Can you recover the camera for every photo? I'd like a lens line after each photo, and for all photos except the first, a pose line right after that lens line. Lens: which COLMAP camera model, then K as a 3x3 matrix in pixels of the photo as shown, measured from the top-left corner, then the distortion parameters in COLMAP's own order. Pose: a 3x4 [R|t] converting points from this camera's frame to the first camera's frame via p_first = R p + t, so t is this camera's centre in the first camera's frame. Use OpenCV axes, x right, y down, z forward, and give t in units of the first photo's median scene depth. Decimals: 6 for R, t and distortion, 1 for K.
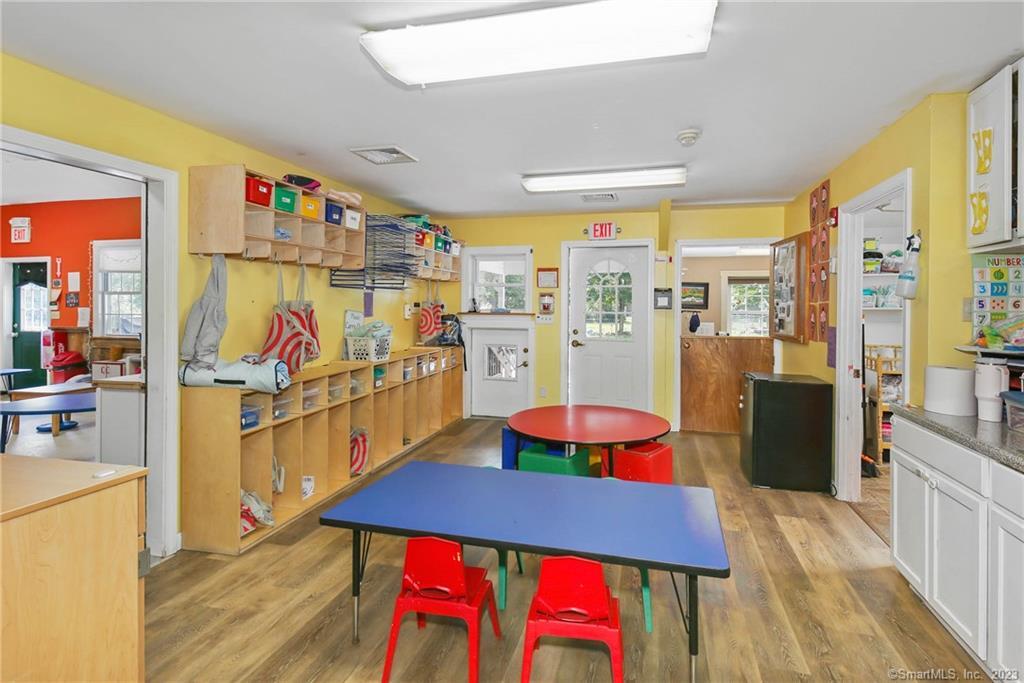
lens RADIAL K [[496.8, 0, 529.0], [0, 496.8, 300.6], [0, 0, 1]] dist [0.015710, -0.005032]
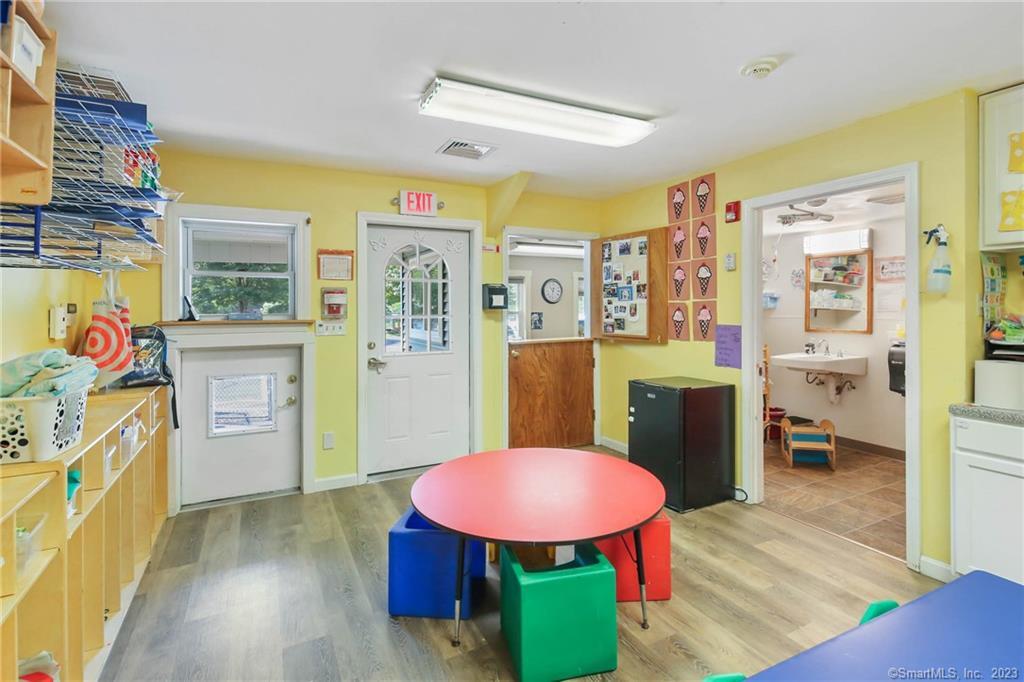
lens RADIAL K [[496.8, 0, 515.8], [0, 496.8, 301.0], [0, 0, 1]] dist [0.015710, -0.005032]
pose [[0.751272, -0.001673, 0.659990, -0.233814], [0.004113, 0.999989, -0.002146, 0.004365], [-0.659980, 0.004327, 0.751271, 0.377370]]
